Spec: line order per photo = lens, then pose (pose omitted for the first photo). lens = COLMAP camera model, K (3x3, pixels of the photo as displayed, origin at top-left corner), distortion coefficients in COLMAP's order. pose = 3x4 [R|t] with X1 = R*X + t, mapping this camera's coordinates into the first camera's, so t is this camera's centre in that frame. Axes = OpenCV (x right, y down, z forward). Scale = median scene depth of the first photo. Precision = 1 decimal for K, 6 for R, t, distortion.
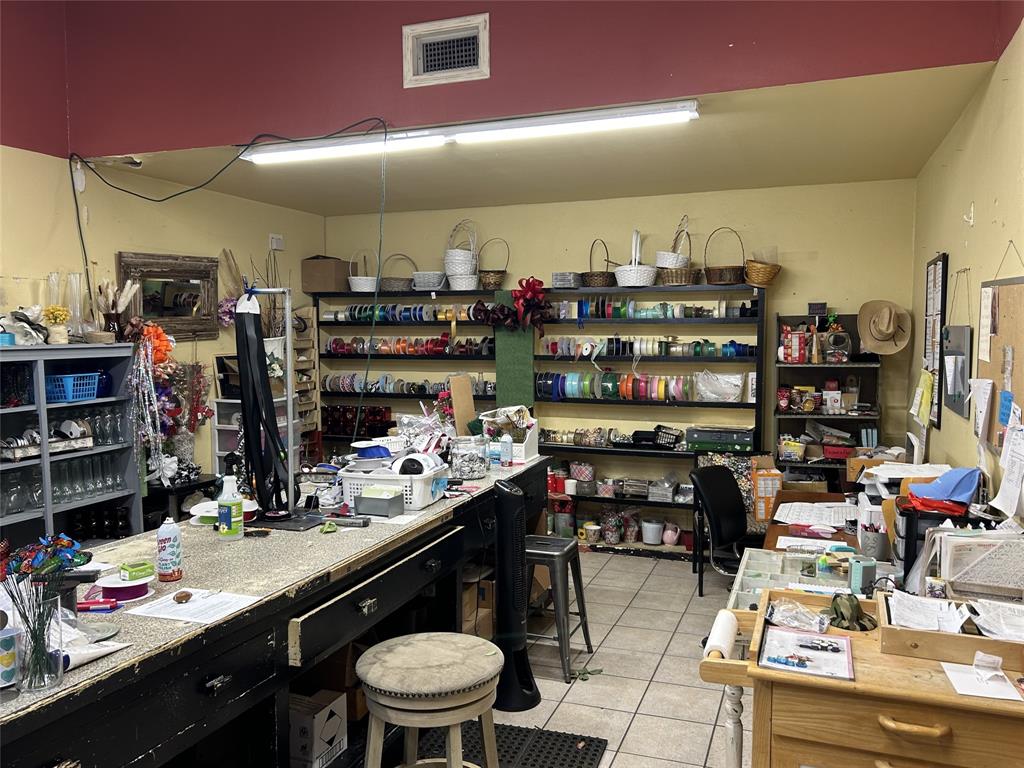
lens RADIAL K [[815.0, 0, 510.5], [0, 815.0, 383.5], [0, 0, 1]] dist [0.024162, -0.010964]
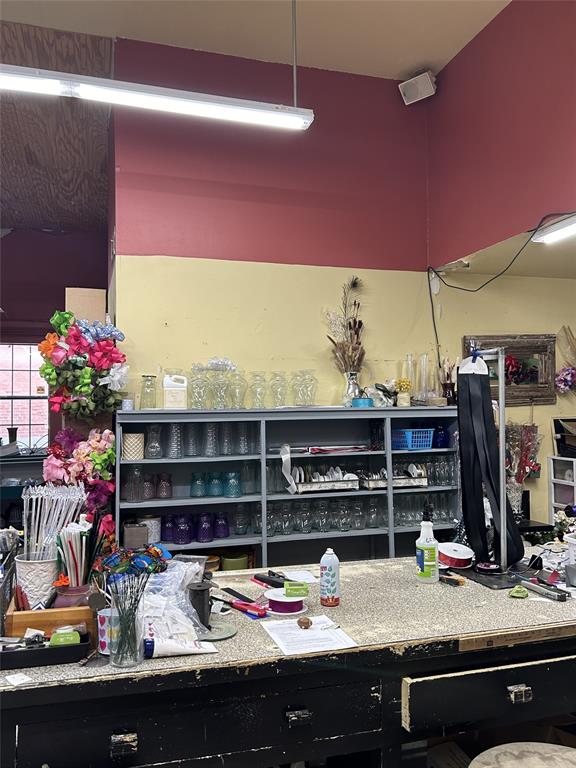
lens RADIAL K [[611.2, 0, 288.2], [0, 611.2, 386.9], [0, 0, 1]] dist [0.024162, -0.010964]
pose [[0.604534, -0.029846, -0.796020, 0.143544], [-0.044470, 0.996475, -0.071135, 0.000092], [0.795337, 0.078403, 0.601075, 0.247494]]
